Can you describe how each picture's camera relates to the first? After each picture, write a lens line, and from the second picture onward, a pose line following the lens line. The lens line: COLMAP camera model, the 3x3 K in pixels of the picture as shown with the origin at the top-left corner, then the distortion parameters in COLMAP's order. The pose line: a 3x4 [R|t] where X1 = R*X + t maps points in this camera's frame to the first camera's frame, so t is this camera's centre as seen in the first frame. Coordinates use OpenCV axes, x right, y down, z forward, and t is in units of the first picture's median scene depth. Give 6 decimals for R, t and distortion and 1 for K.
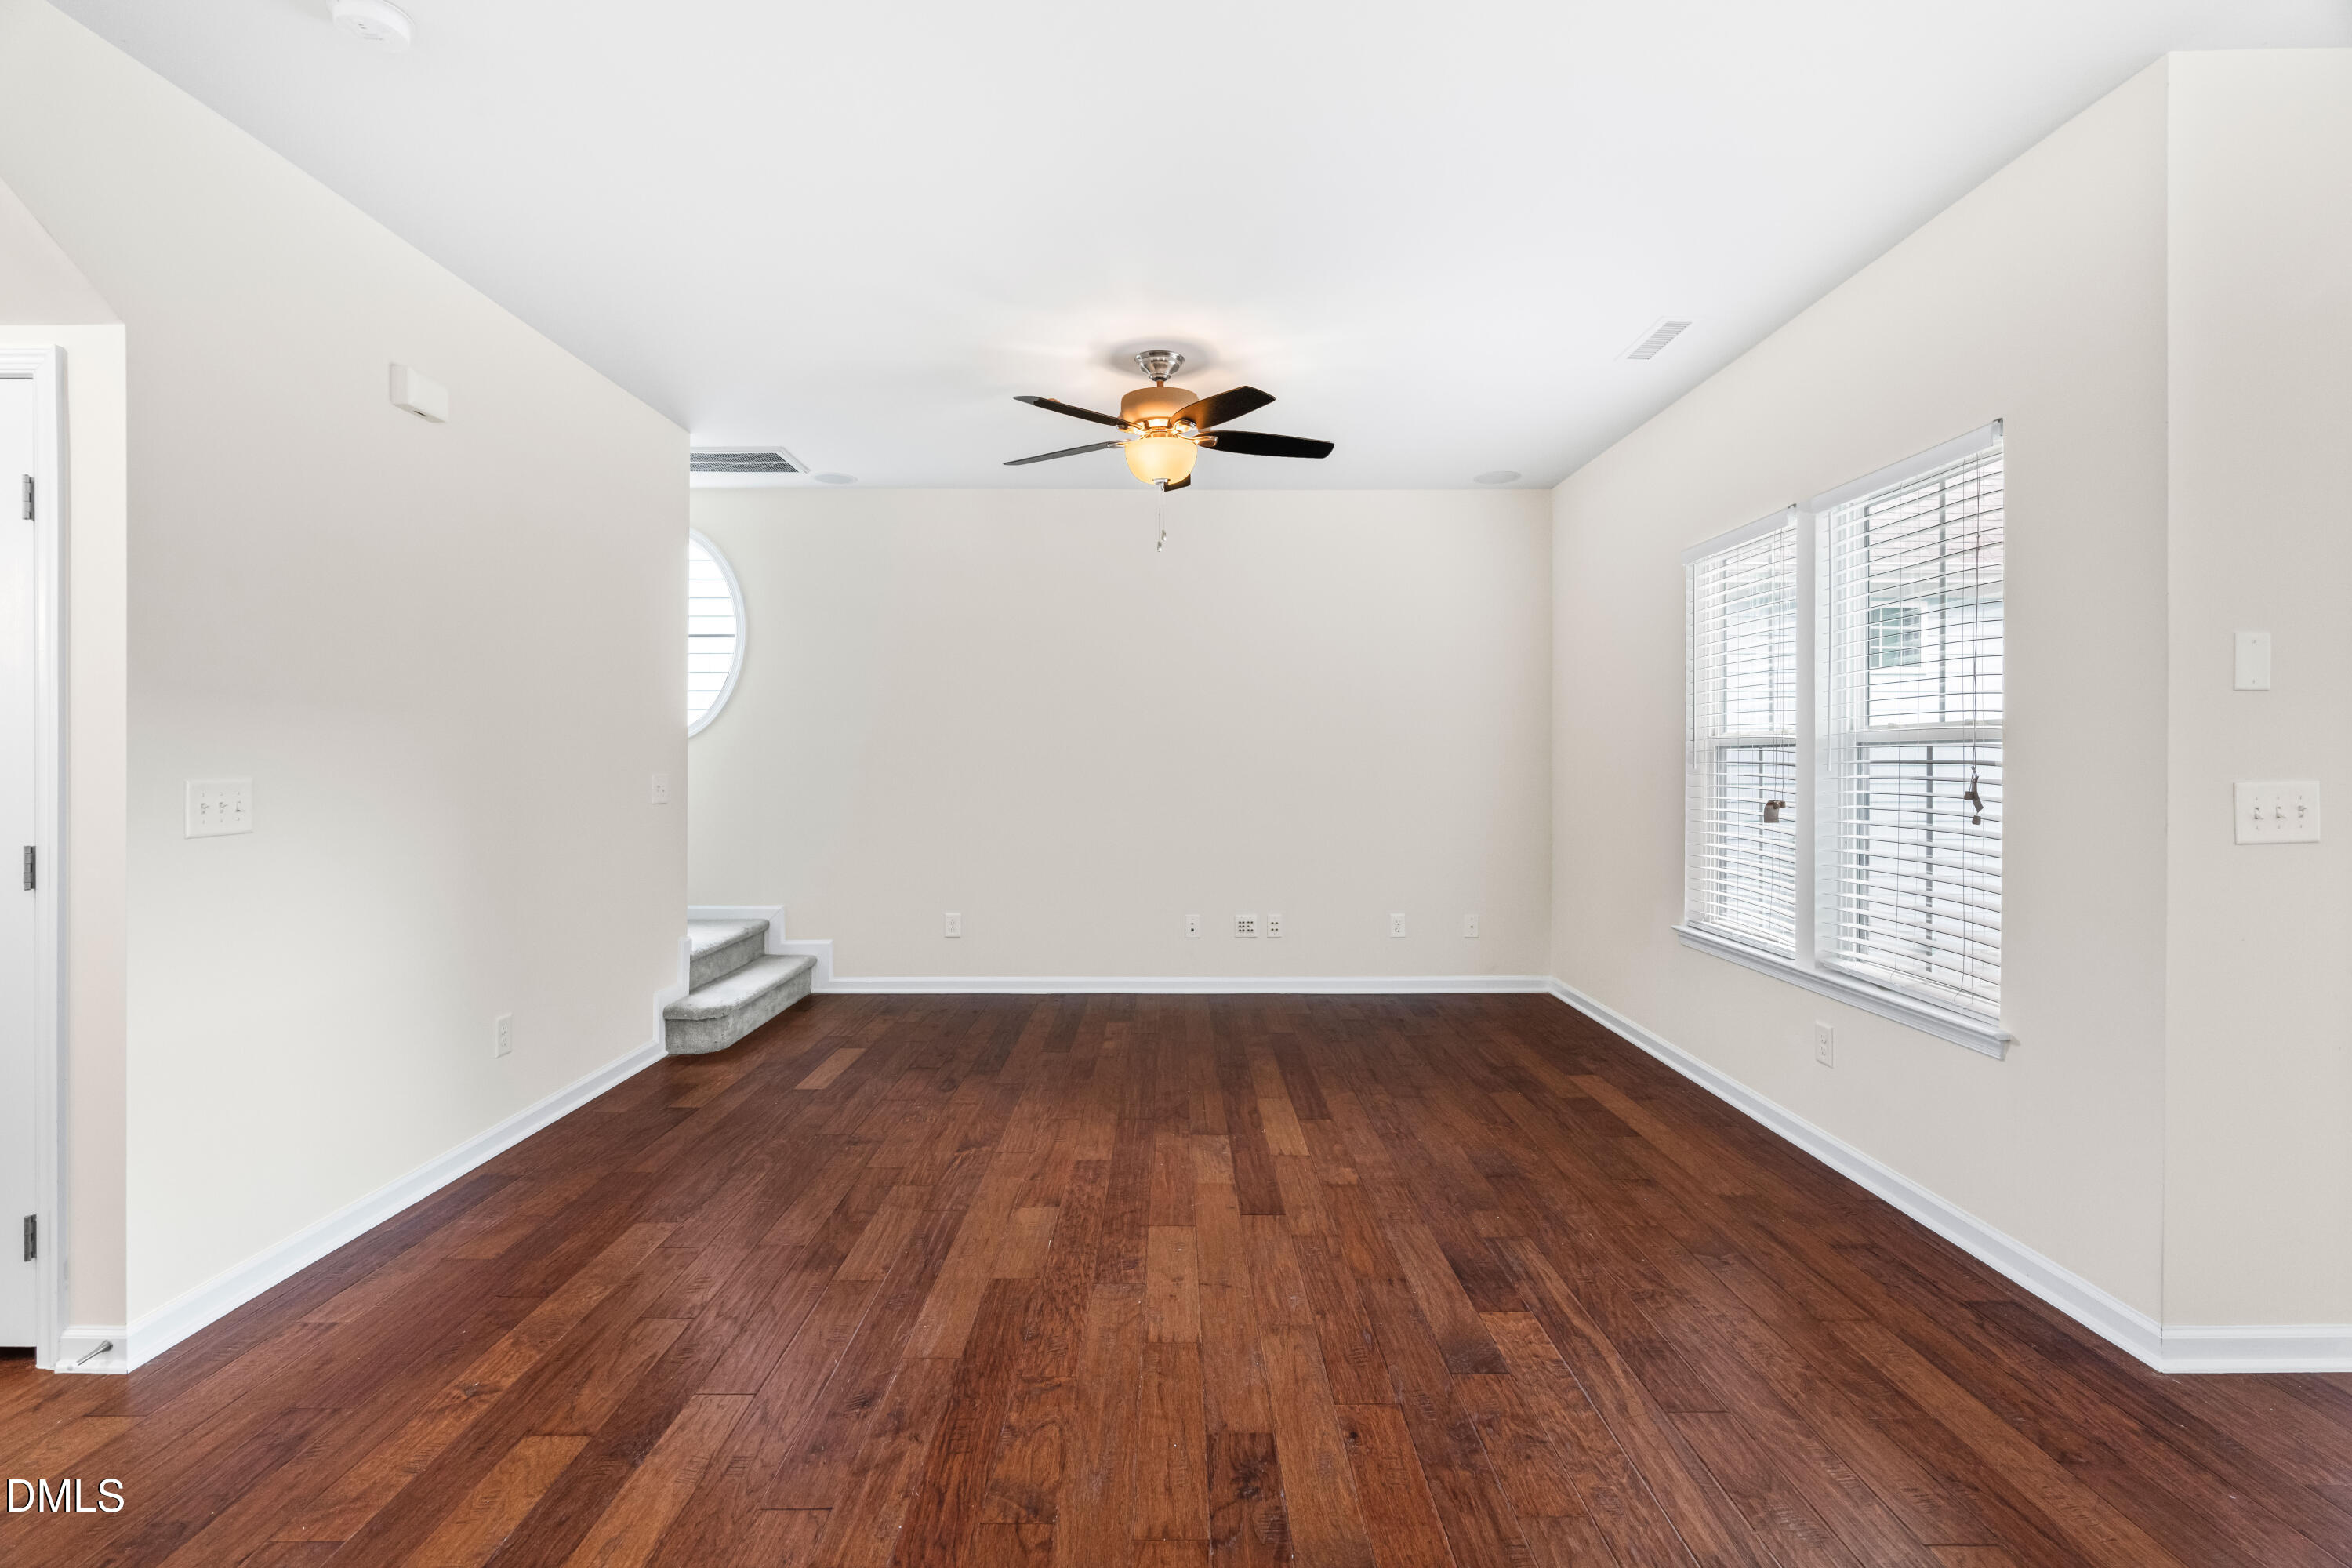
lens RADIAL K [[1084.1, 0, 1181.6], [0, 1084.1, 756.2], [0, 0, 1]] dist [-0.005749, 0.000649]
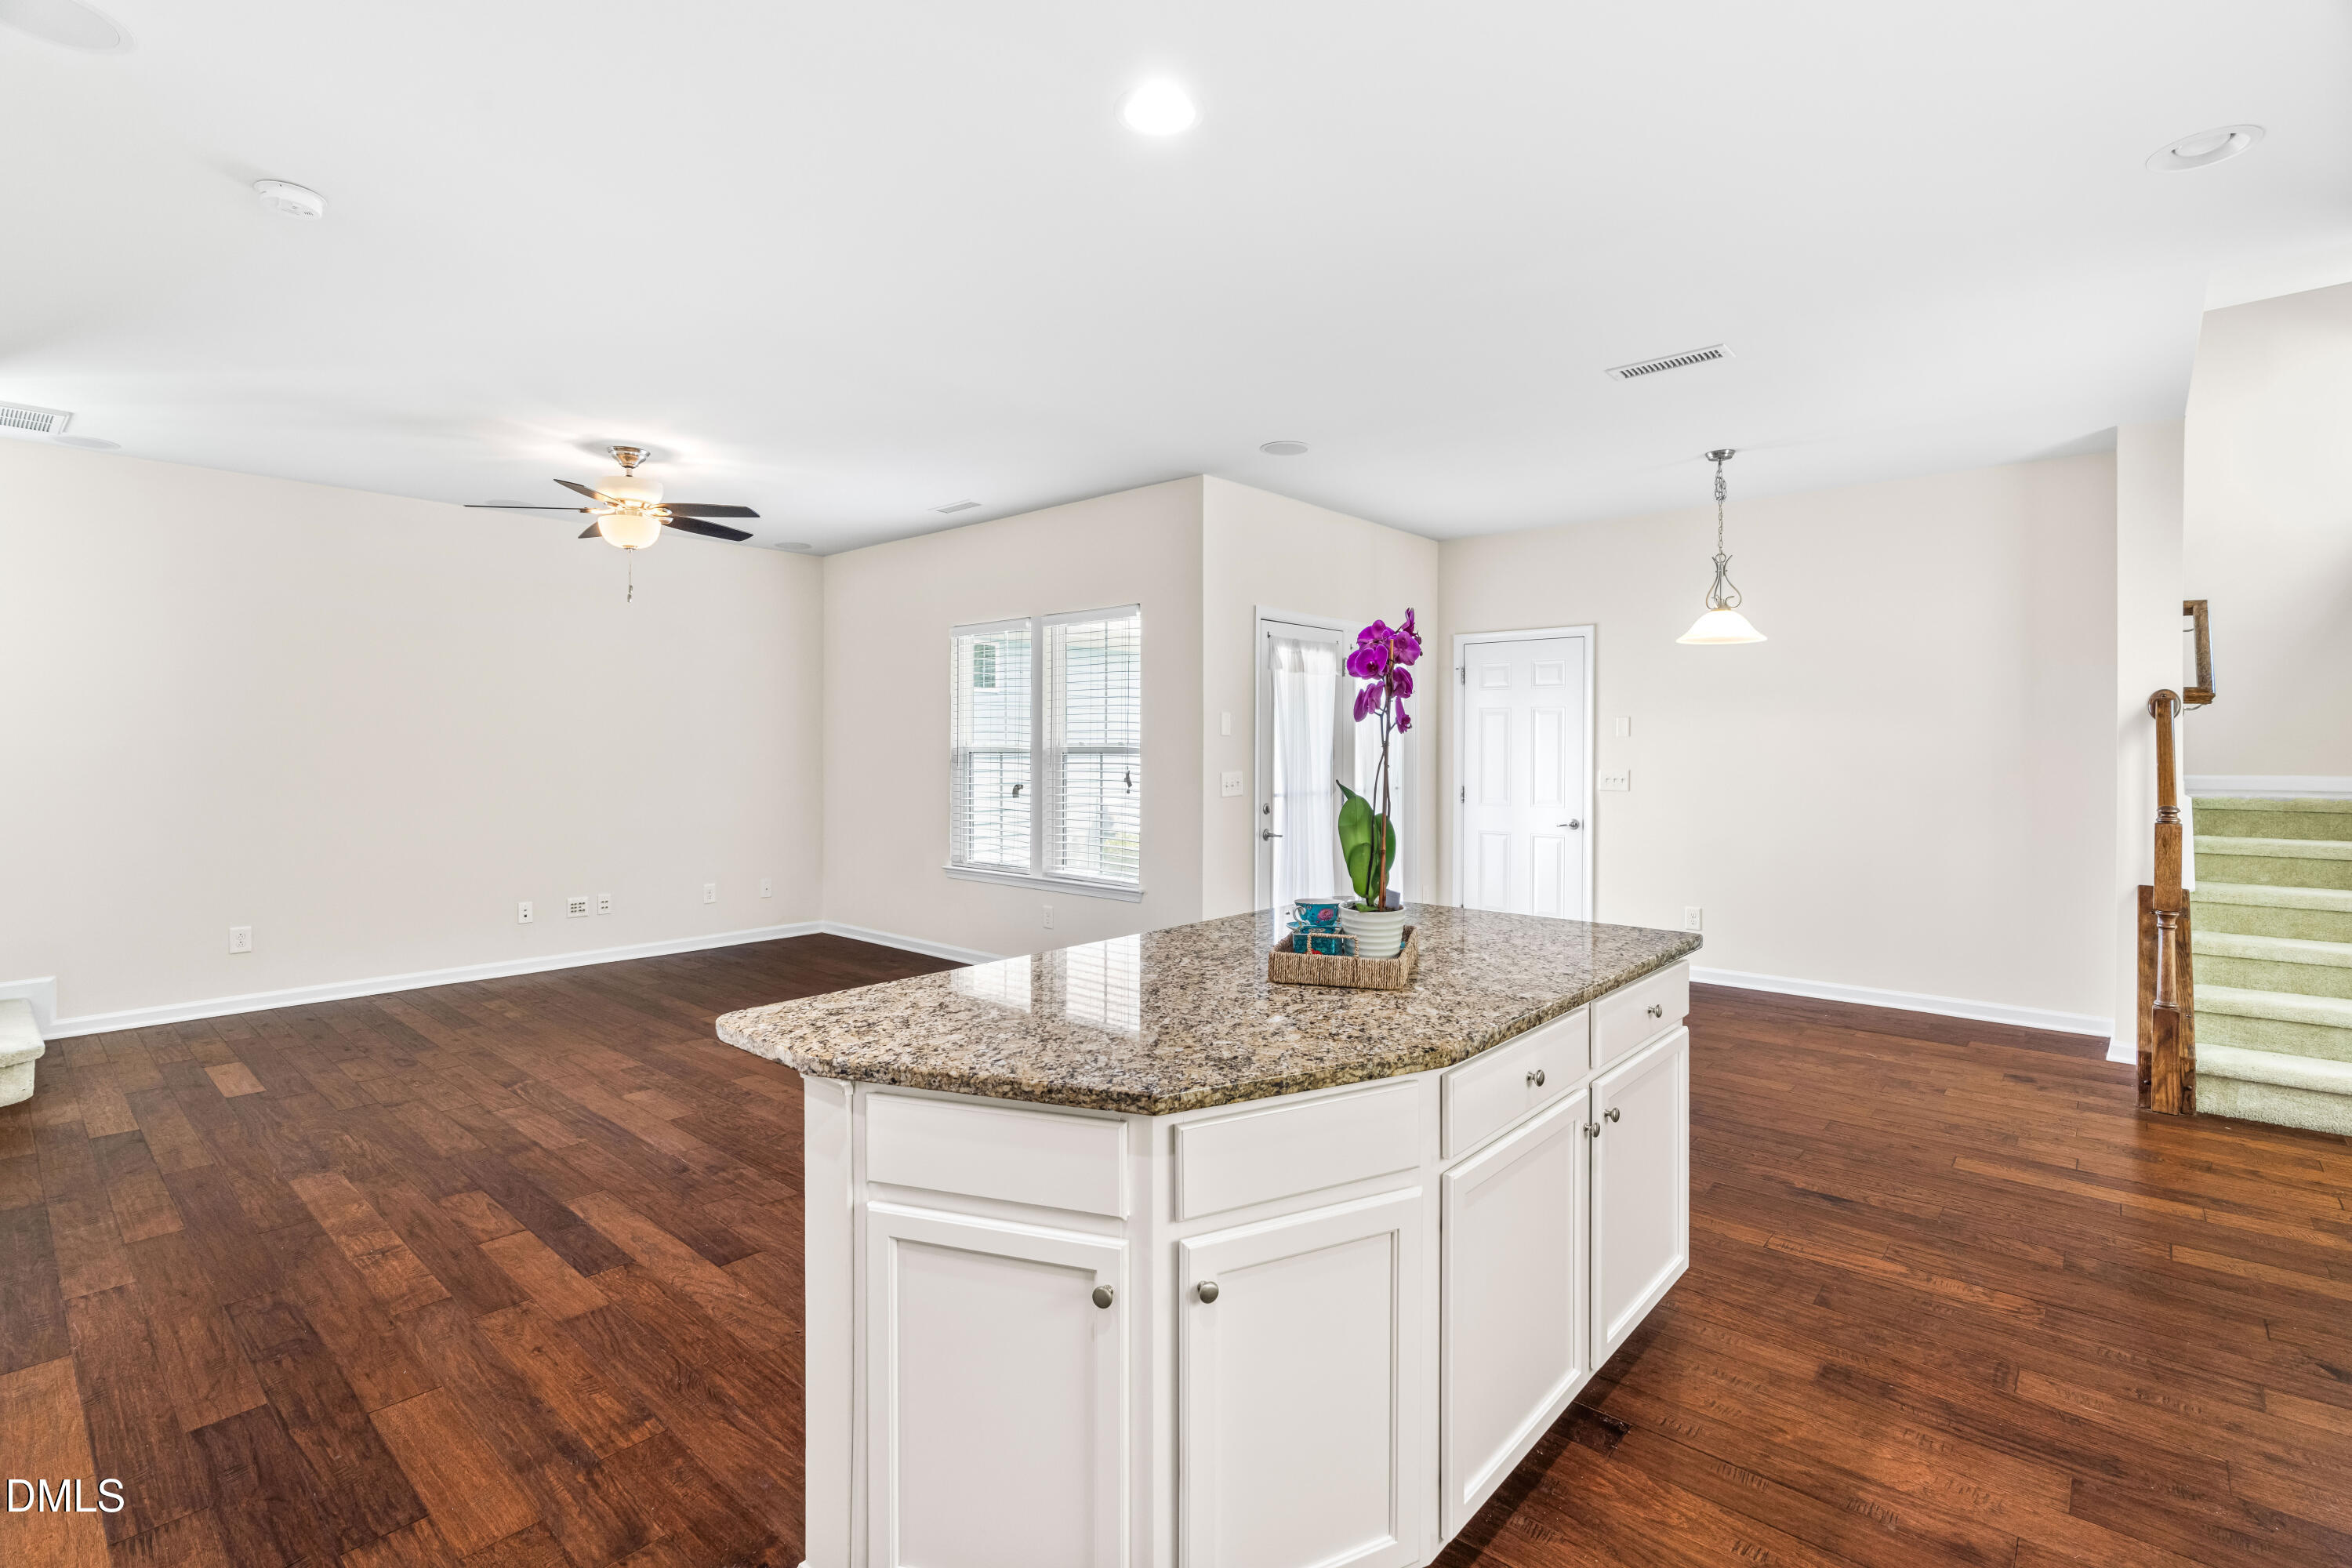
lens RADIAL K [[1093.8, 0, 1183.1], [0, 1093.8, 736.1], [0, 0, 1]] dist [0.000370, 0.001256]
pose [[0.667955, 0.008123, 0.744157, -0.646934], [-0.003139, 0.999962, -0.008097, -0.026416], [-0.744195, 0.003073, 0.667955, -0.415153]]
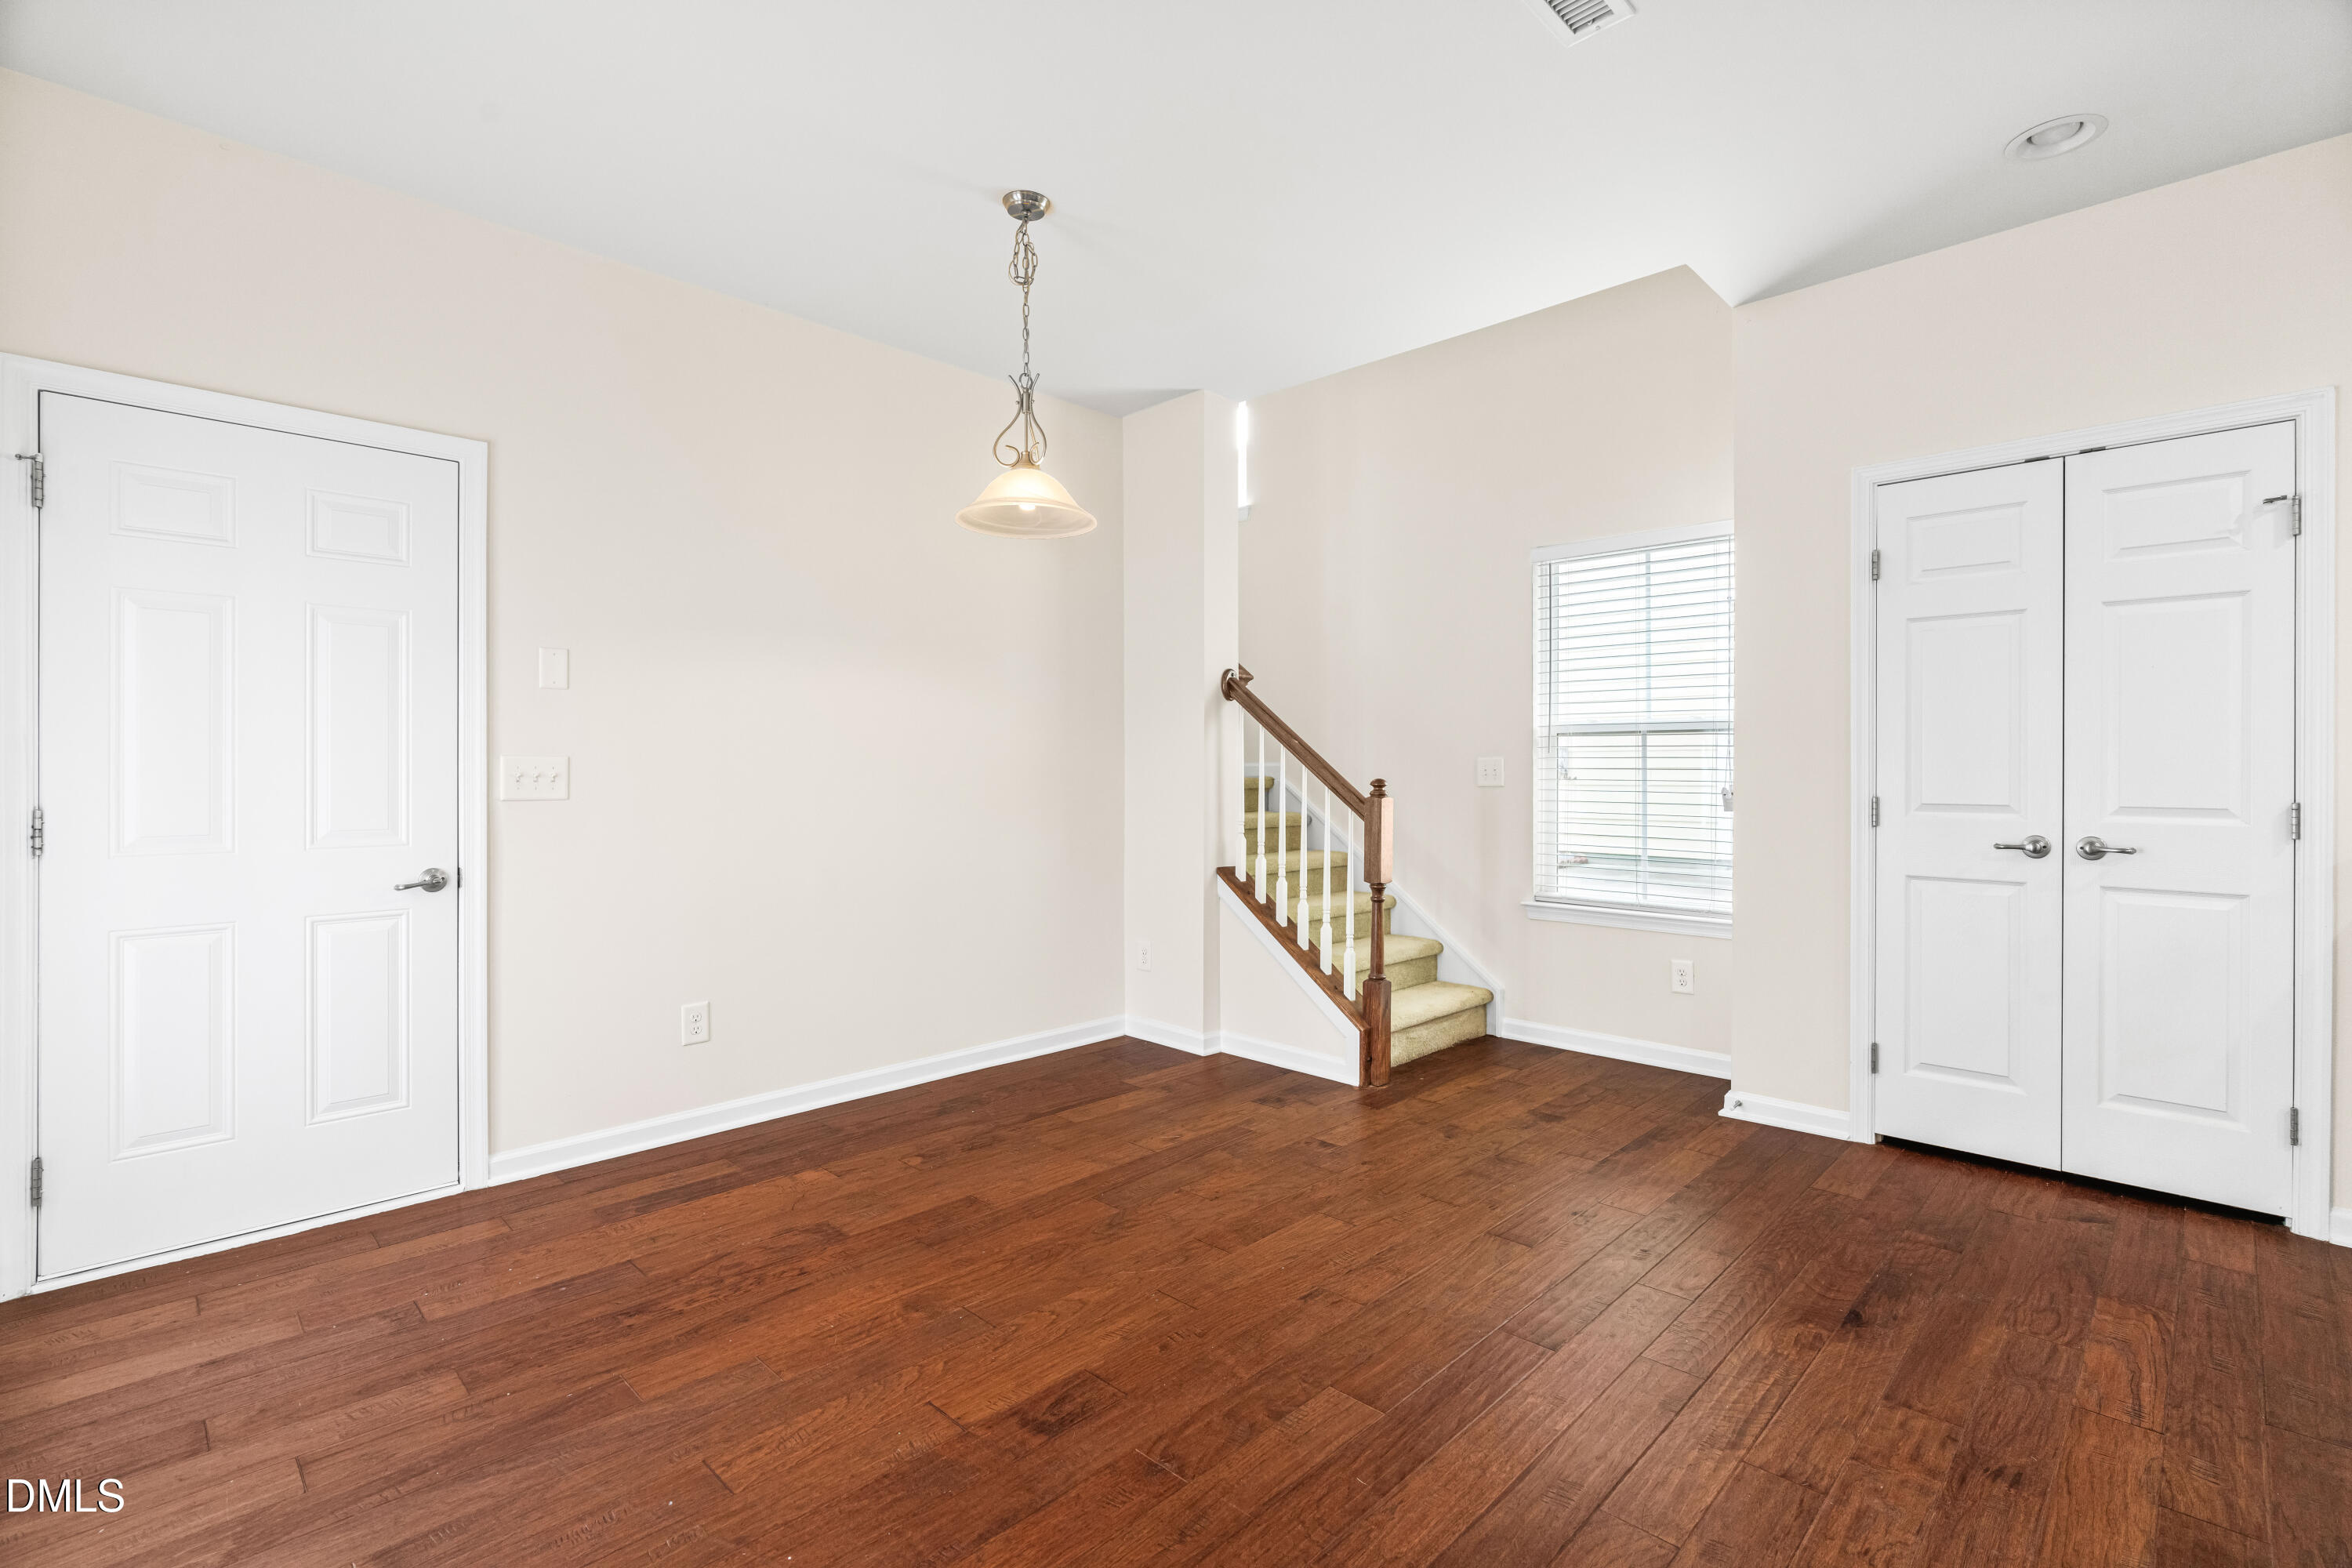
lens RADIAL K [[1068.5, 0, 1176.6], [0, 1068.5, 773.1], [0, 0, 1]] dist [0.002091, 0.000492]
pose [[-0.700941, 0.003096, 0.713212, 0.284257], [0.001980, 0.999995, -0.002394, 0.033841], [-0.713216, -0.000266, -0.700944, 0.576456]]
